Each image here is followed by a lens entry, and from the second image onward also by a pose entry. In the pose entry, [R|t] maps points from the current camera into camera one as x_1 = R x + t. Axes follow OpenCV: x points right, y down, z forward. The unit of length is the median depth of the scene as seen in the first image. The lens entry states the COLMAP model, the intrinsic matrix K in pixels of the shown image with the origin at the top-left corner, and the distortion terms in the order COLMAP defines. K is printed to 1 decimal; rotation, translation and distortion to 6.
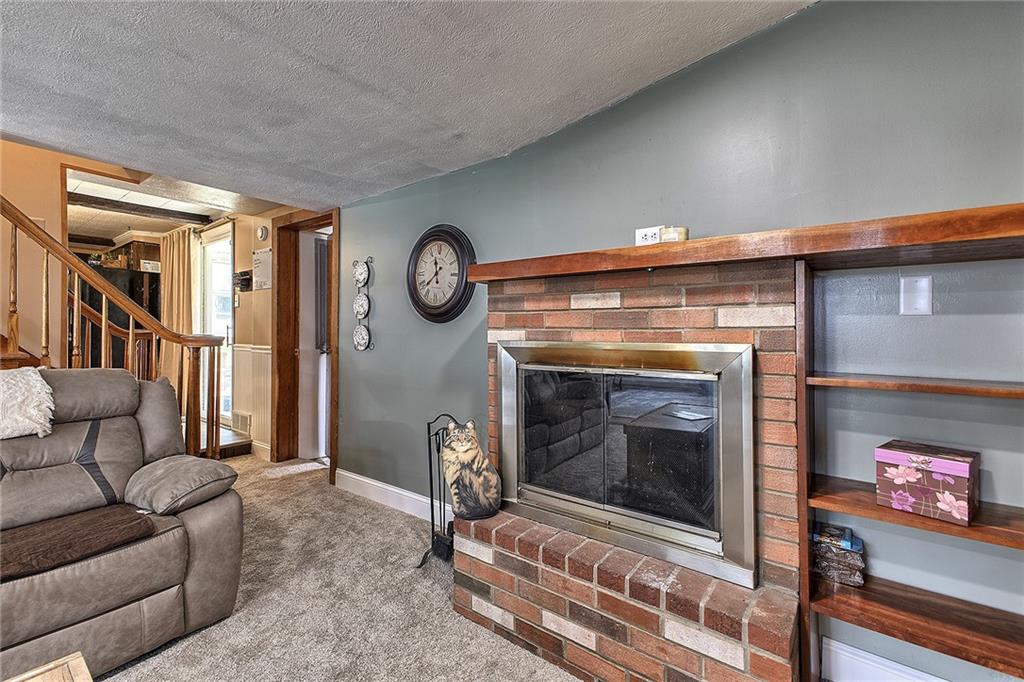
lens RADIAL K [[449.8, 0, 513.5], [0, 449.8, 332.2], [0, 0, 1]] dist [-0.006025, 0.000773]
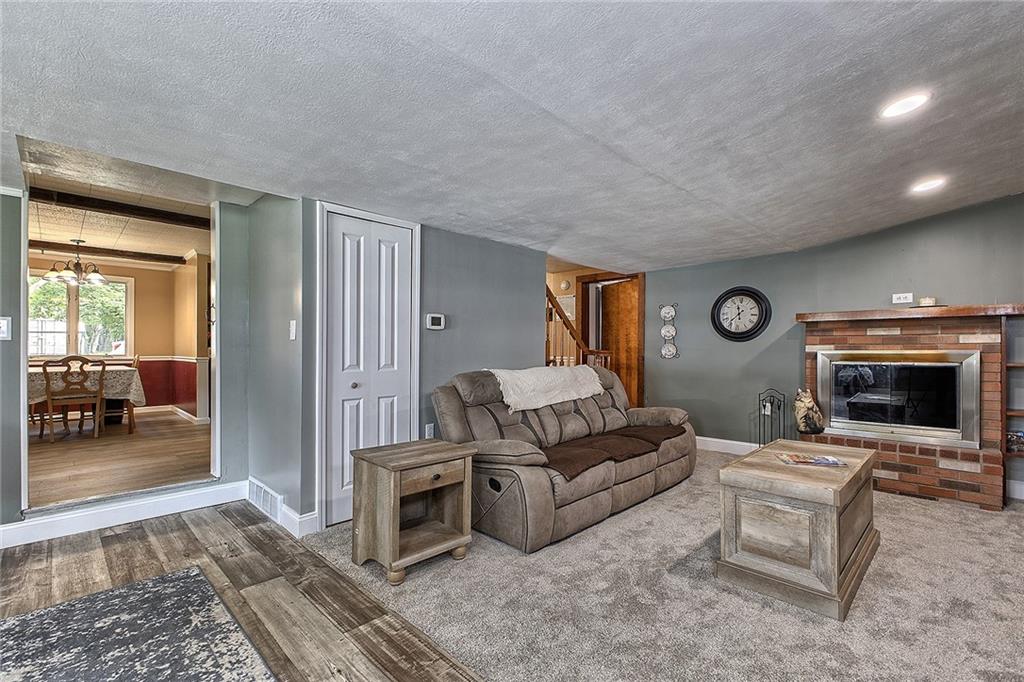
lens RADIAL K [[449.8, 0, 496.6], [0, 449.8, 358.8], [0, 0, 1]] dist [-0.006025, 0.000773]
pose [[0.990712, -0.001841, -0.135967, -1.526152], [0.004372, 0.999823, 0.018316, 0.015669], [0.135909, -0.018740, 0.990544, -1.548636]]
